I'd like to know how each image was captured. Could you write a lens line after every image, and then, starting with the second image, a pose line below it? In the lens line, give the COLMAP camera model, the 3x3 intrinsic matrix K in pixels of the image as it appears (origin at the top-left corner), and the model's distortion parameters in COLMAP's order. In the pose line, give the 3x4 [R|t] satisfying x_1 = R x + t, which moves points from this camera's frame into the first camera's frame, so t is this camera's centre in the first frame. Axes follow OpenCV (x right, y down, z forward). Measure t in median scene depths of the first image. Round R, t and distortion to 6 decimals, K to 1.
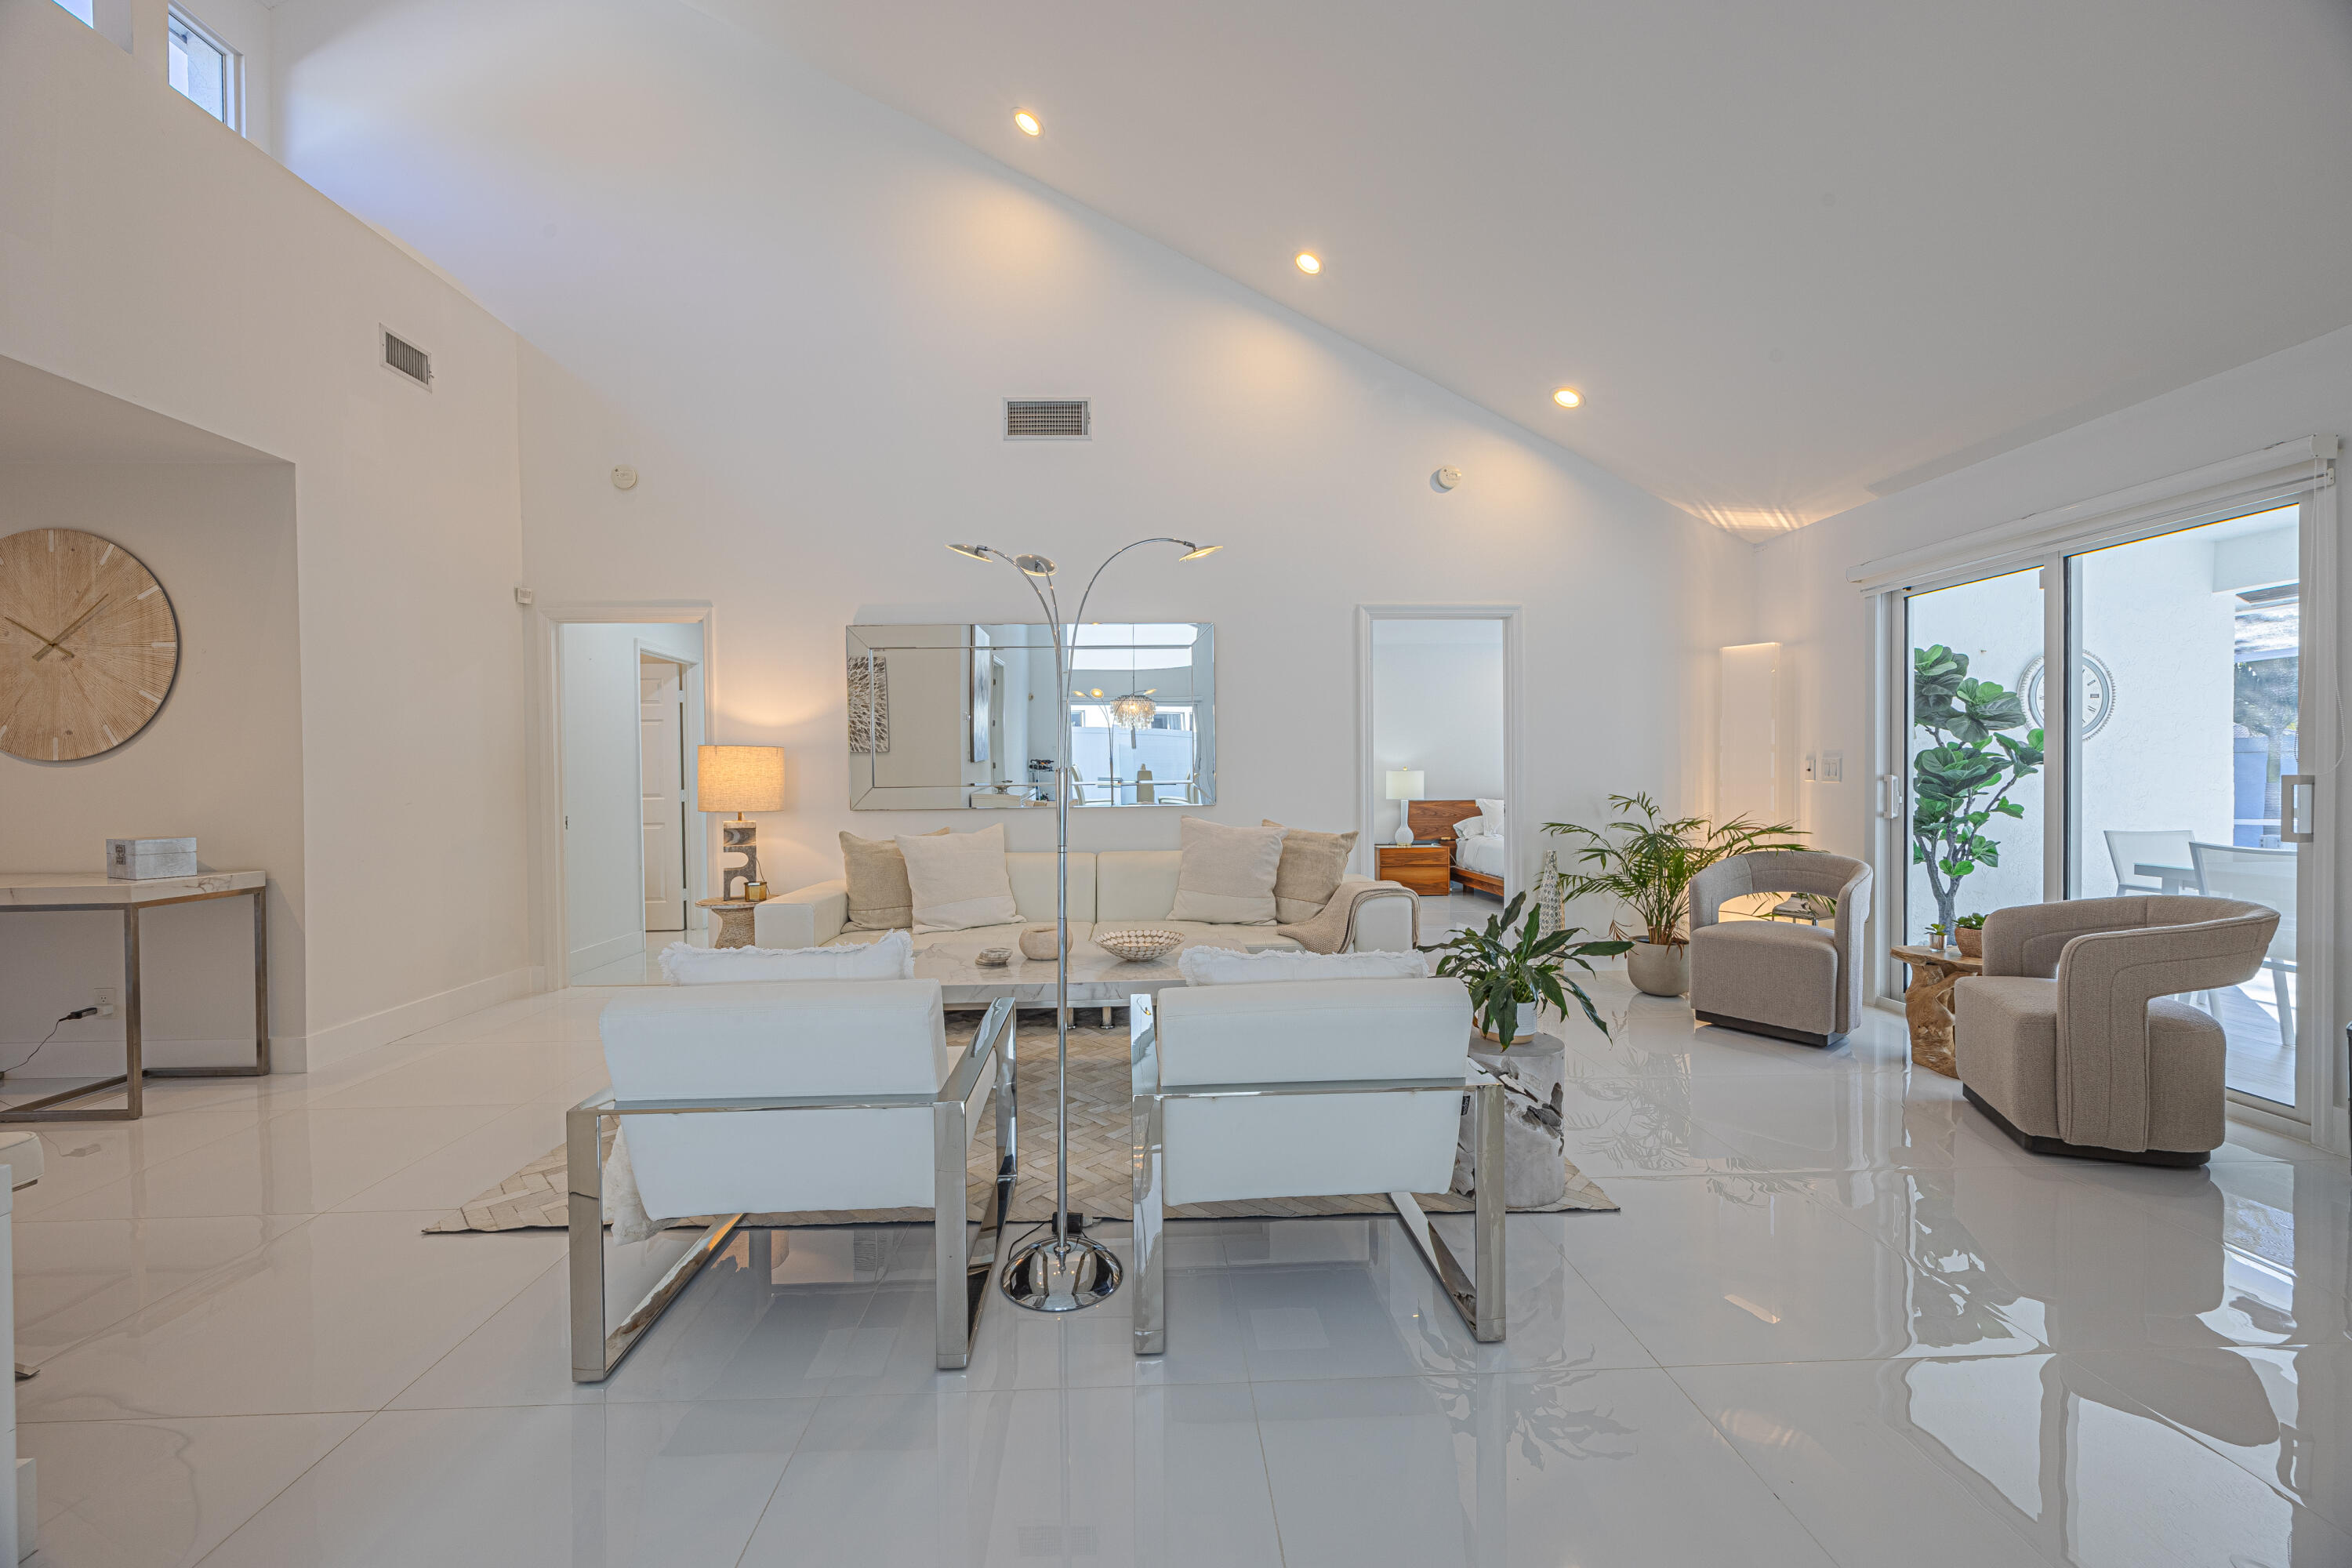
lens RADIAL K [[894.9, 0, 1176.0], [0, 894.9, 784.0], [0, 0, 1]] dist [-0.000363, -0.001756]
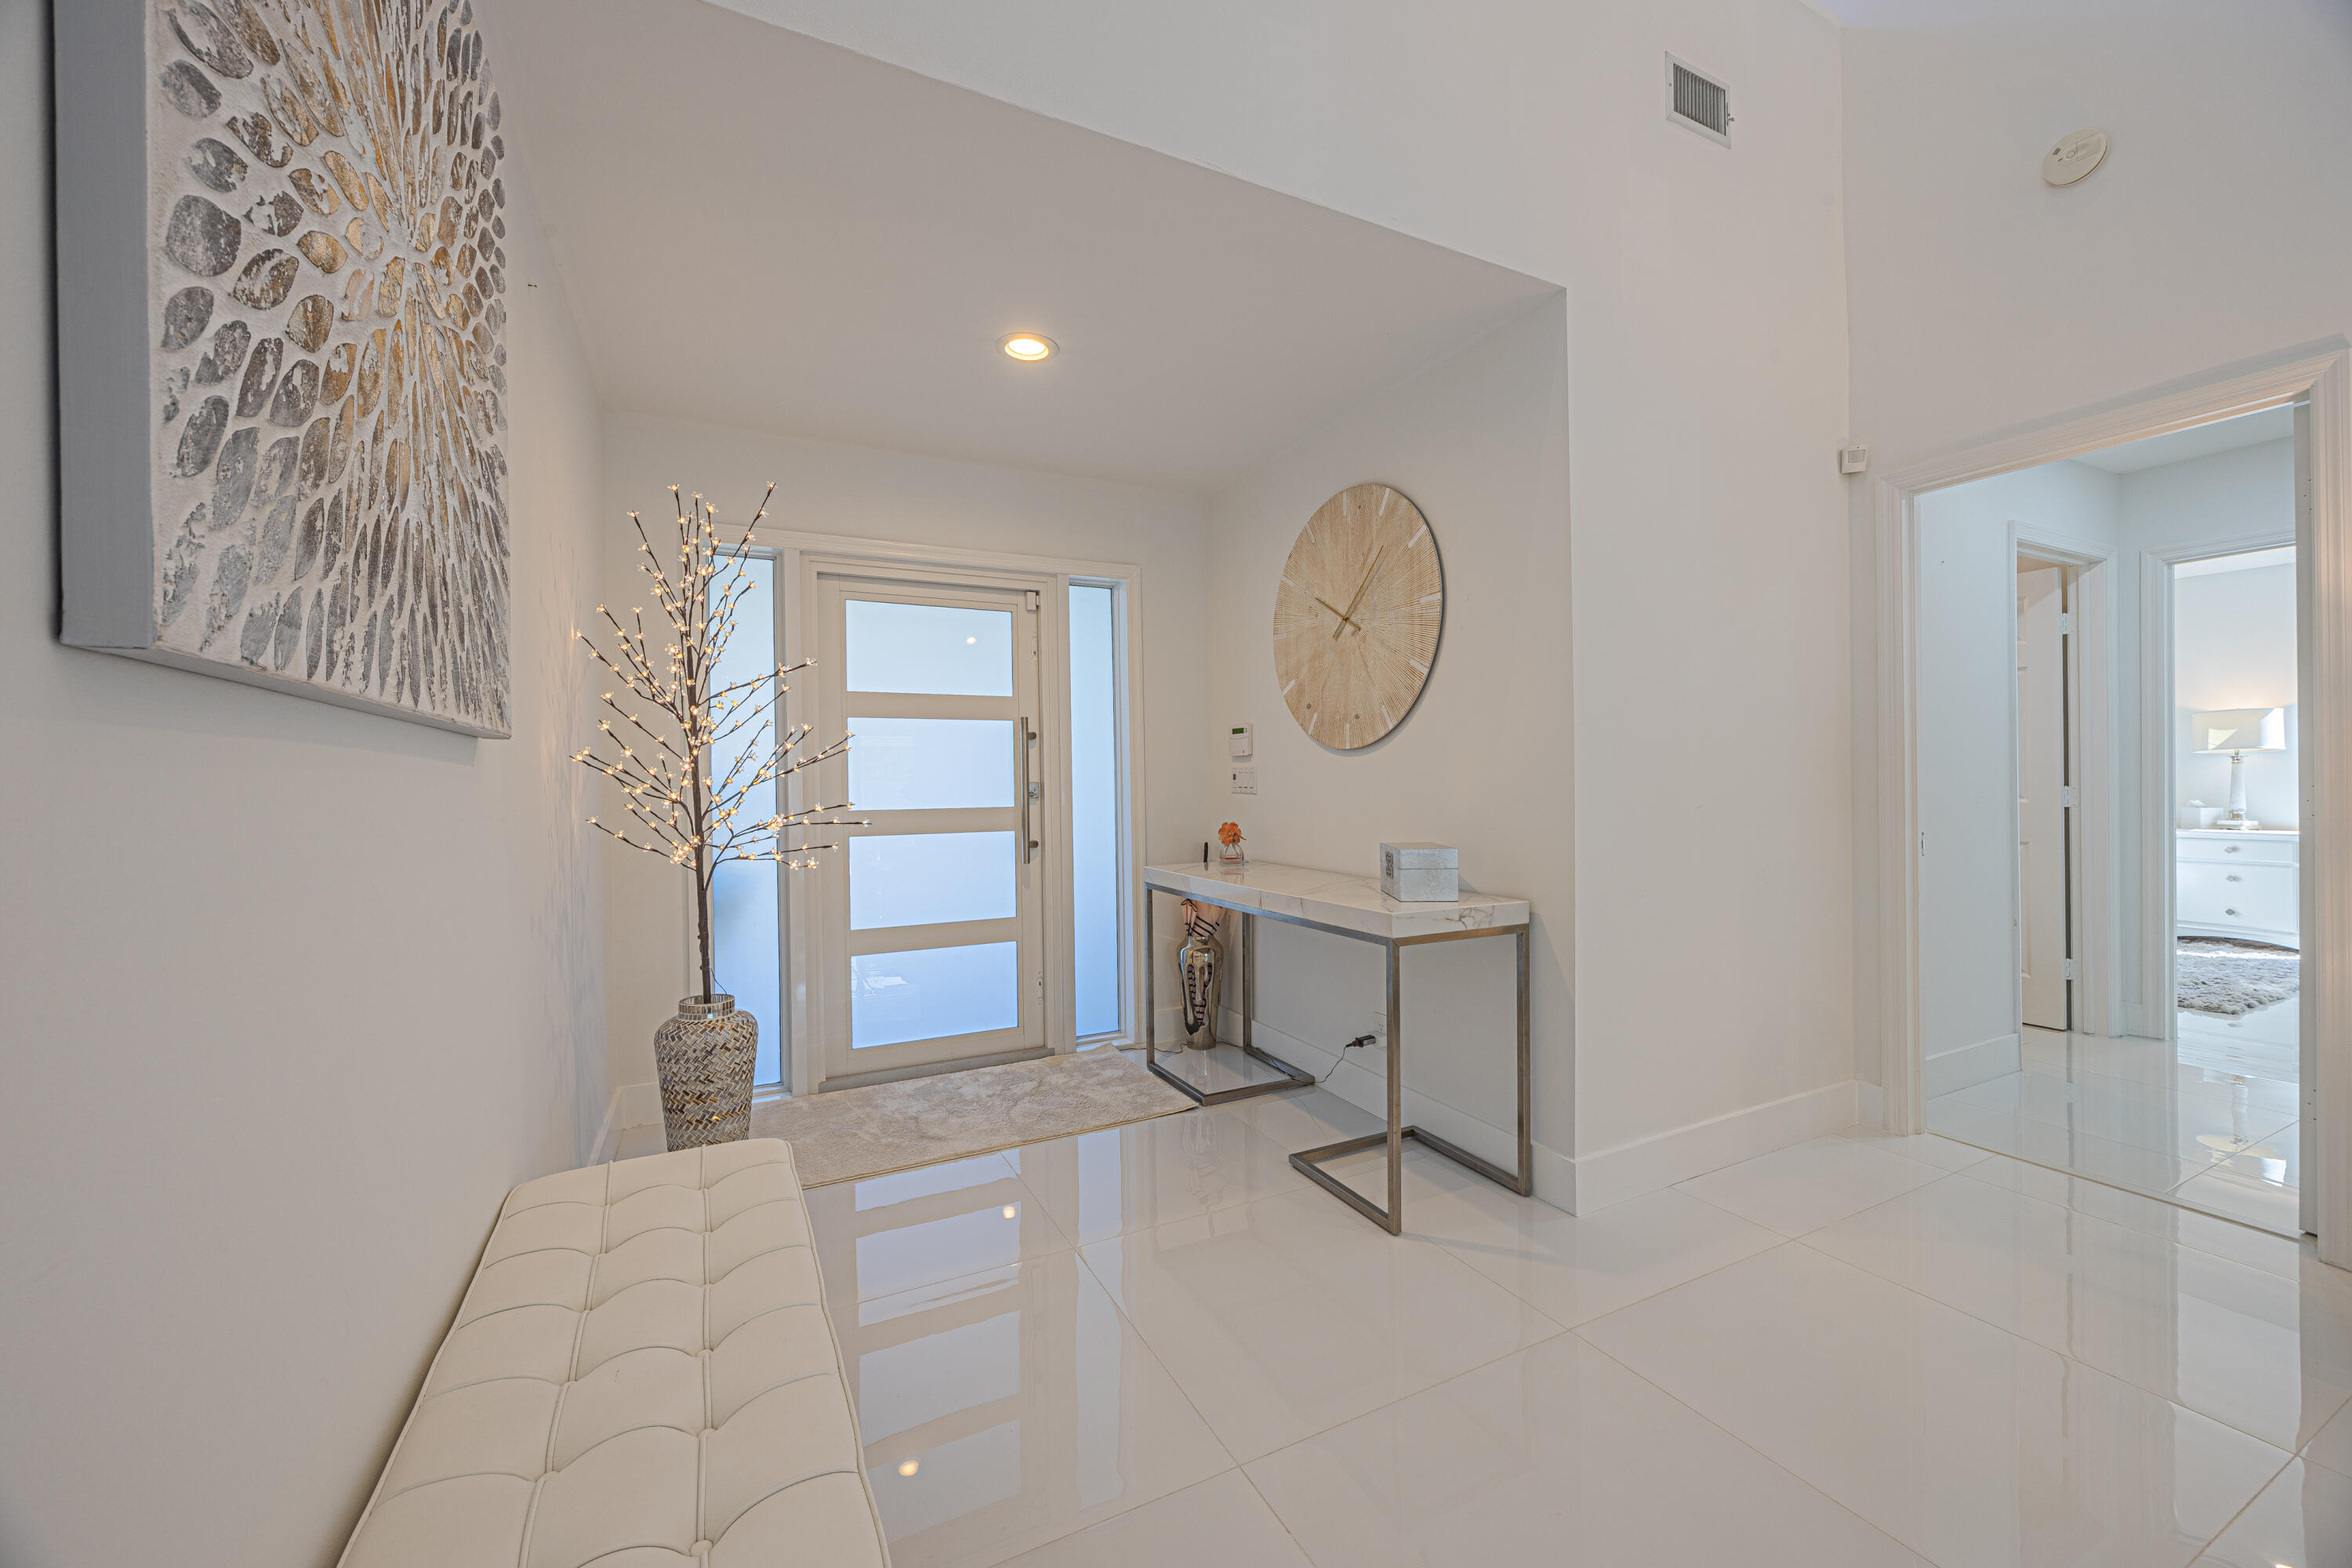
lens RADIAL K [[906.4, 0, 1176.0], [0, 906.4, 784.0], [0, 0, 1]] dist [0.000576, 0.000087]
pose [[0.413090, 0.008344, -0.910652, -0.499434], [-0.000811, 0.999961, 0.008794, 0.000868], [0.910690, -0.002894, 0.413081, 0.465928]]
